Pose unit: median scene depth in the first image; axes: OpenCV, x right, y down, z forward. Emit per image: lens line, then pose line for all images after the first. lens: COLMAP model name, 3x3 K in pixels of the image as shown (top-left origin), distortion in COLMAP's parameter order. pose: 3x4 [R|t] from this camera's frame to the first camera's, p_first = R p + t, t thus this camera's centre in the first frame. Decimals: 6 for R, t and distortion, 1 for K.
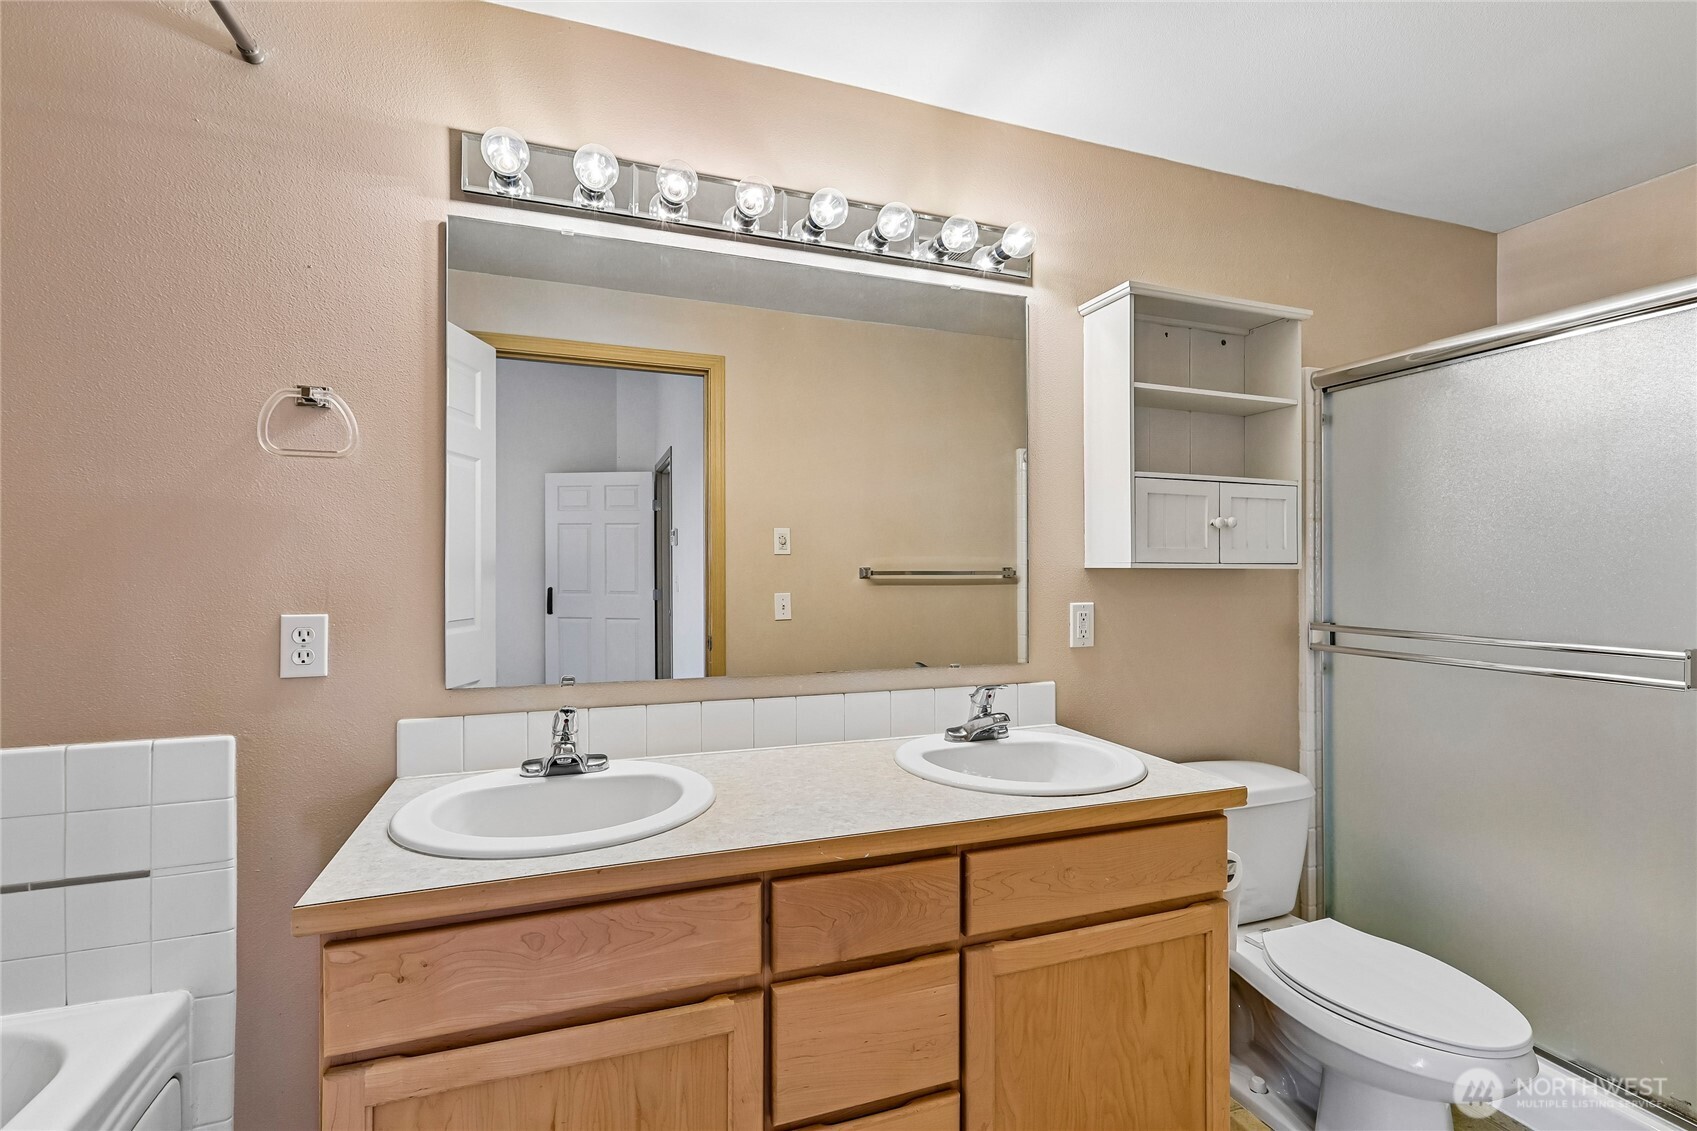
lens RADIAL K [[760.7, 0, 854.8], [0, 760.7, 561.4], [0, 0, 1]] dist [0.000412, 0.002256]
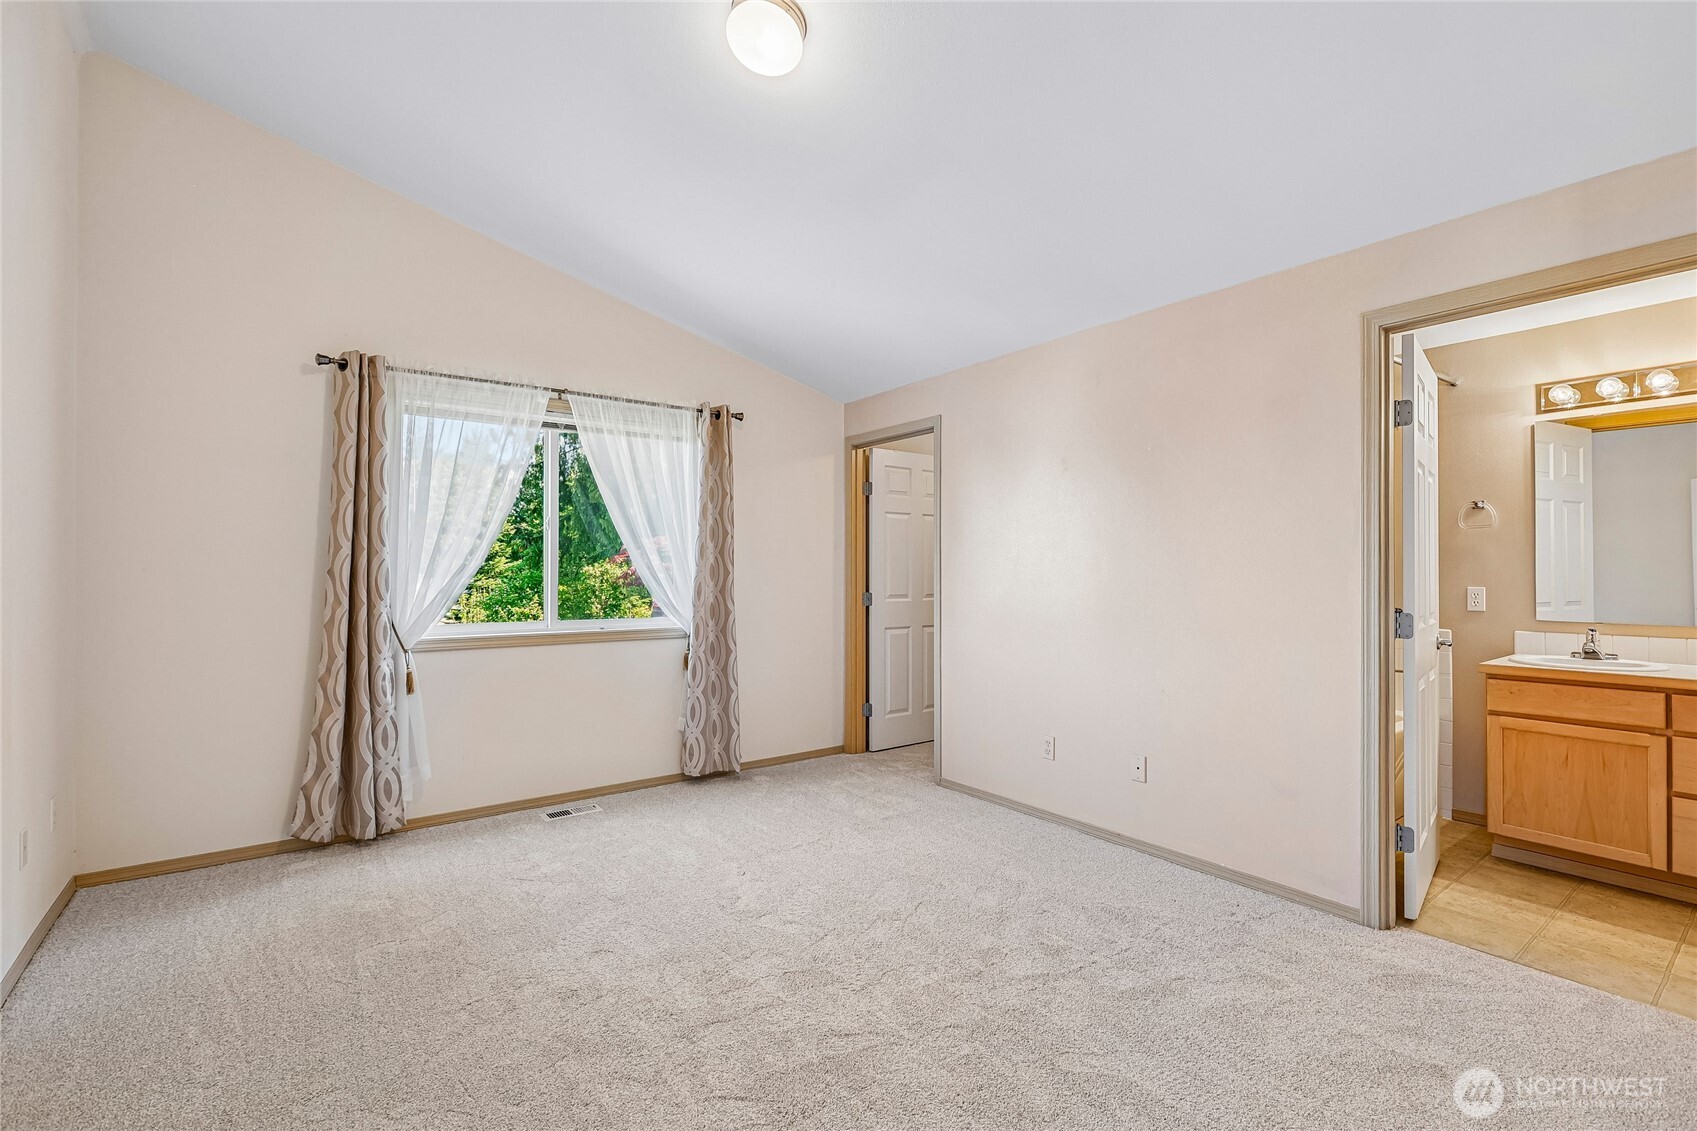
lens RADIAL K [[780.1, 0, 893.9], [0, 780.1, 560.9], [0, 0, 1]] dist [-0.000569, 0.000297]
pose [[0.330452, -0.005882, -0.943804, 0.988086], [0.001644, 0.999983, -0.005657, -0.006244], [0.943821, 0.000317, 0.330456, -1.524136]]
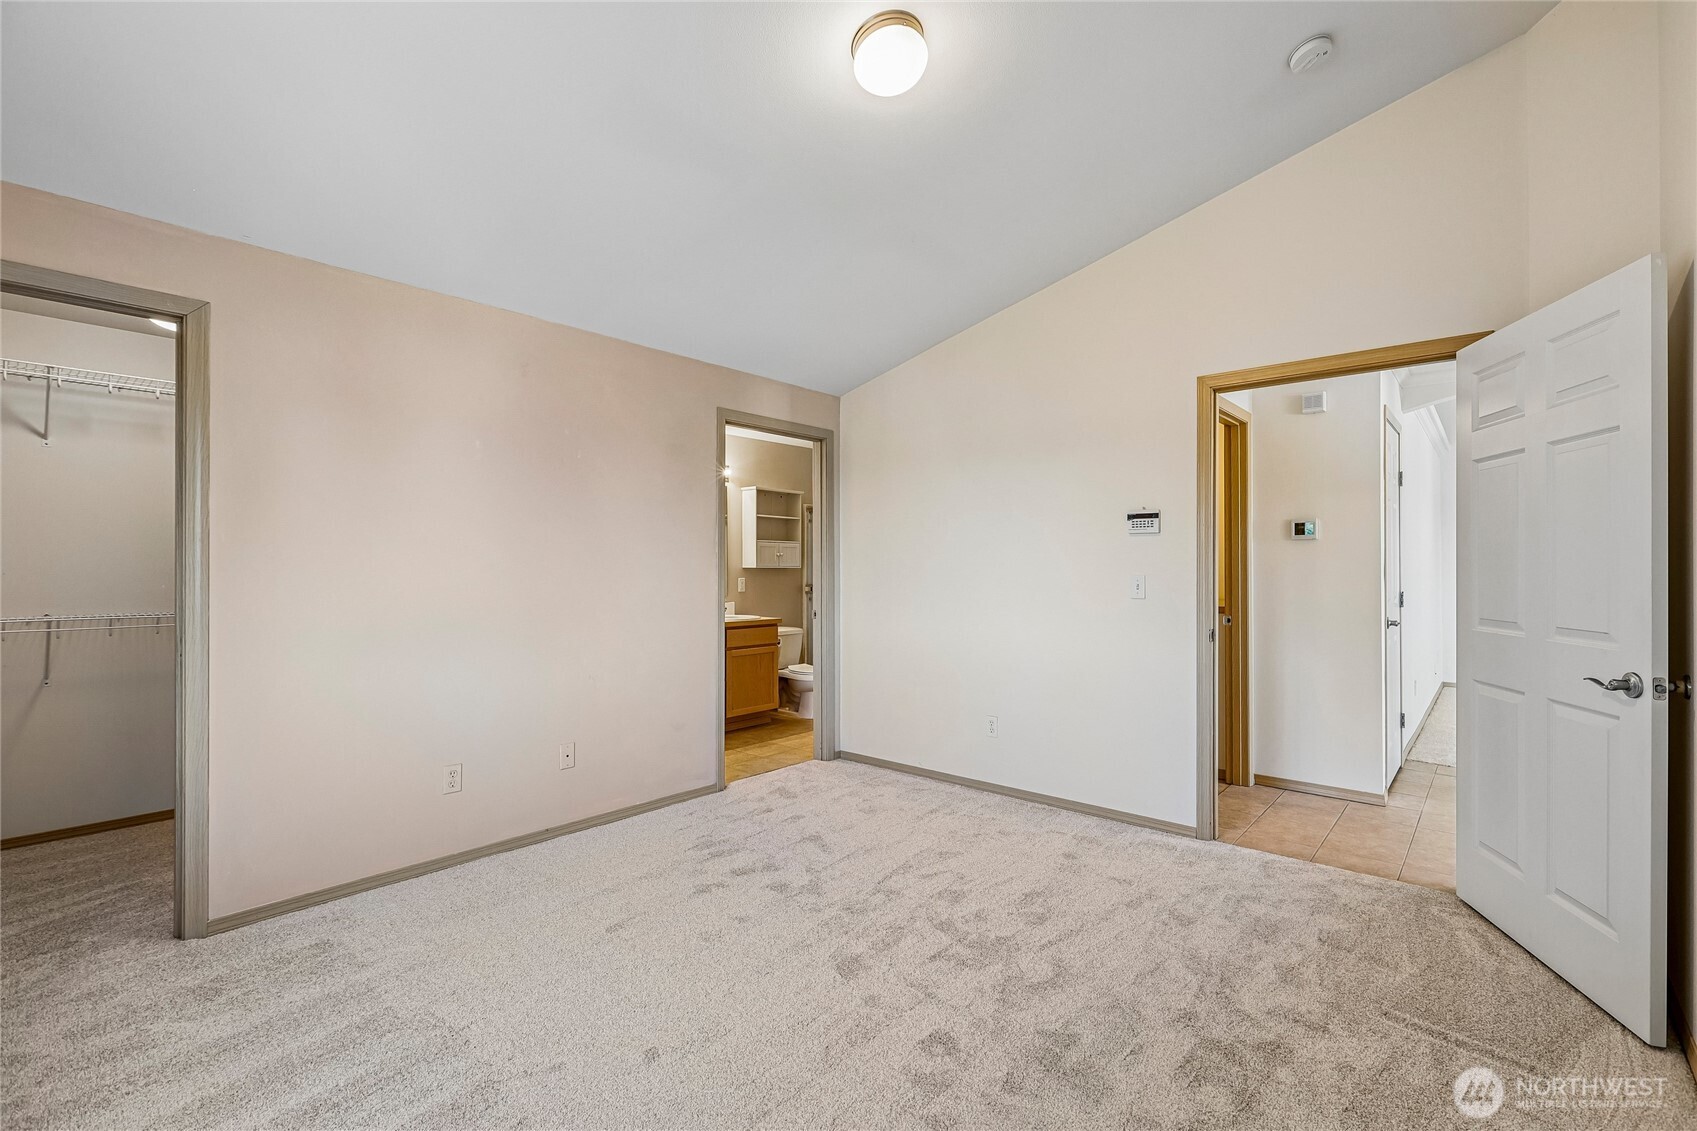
lens RADIAL K [[754.7, 0, 848.5], [0, 754.7, 565.5], [0, 0, 1]] dist [0.001703, 0.000629]
pose [[0.869748, 0.004882, 0.493472, -1.070896], [-0.004619, 0.999988, -0.001752, 0.001647], [-0.493475, -0.000756, 0.869760, -2.430072]]
